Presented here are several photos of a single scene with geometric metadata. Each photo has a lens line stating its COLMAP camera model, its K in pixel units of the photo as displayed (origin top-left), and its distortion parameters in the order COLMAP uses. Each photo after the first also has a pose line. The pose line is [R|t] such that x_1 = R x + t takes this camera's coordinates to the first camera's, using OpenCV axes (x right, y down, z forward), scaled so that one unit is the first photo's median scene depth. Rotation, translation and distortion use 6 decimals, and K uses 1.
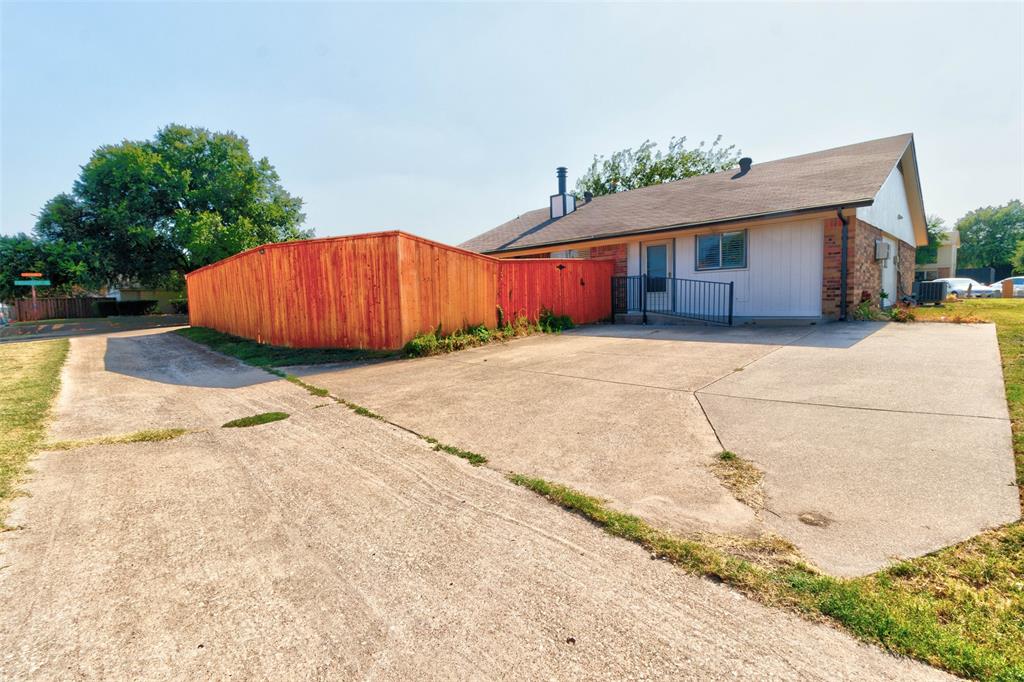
lens RADIAL K [[467.1, 0, 509.2], [0, 467.1, 335.1], [0, 0, 1]] dist [0.020450, 0.000057]
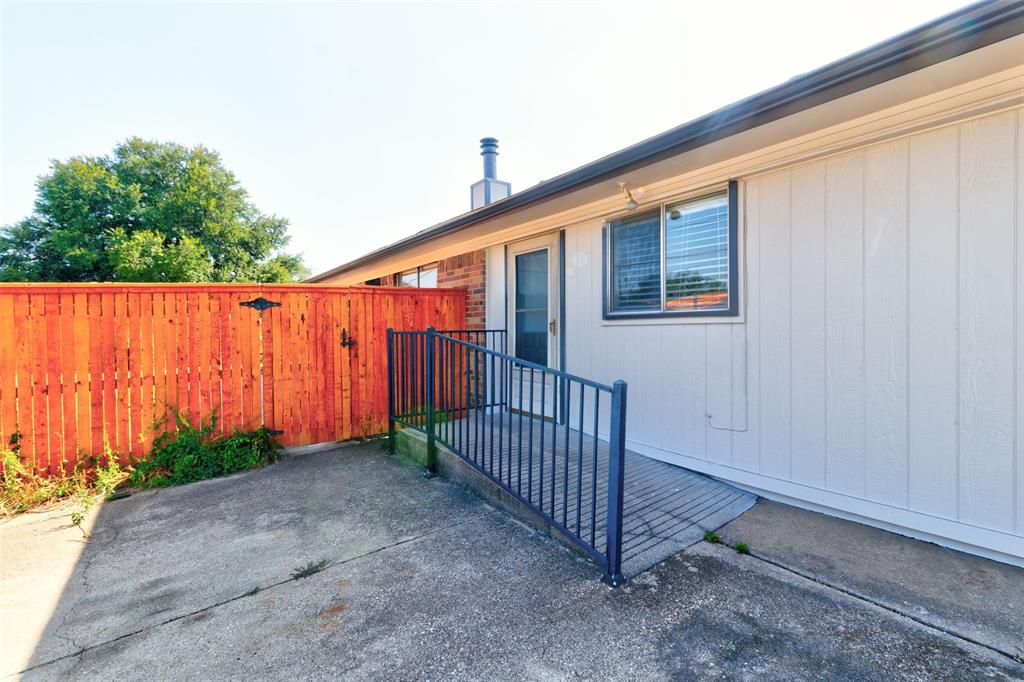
lens RADIAL K [[467.1, 0, 509.2], [0, 467.1, 335.1], [0, 0, 1]] dist [0.020450, 0.000057]
pose [[0.984923, 0.024980, -0.171179, 0.248992], [-0.035707, 0.997567, -0.059874, -0.066167], [0.169267, 0.065083, 0.983419, 0.416583]]
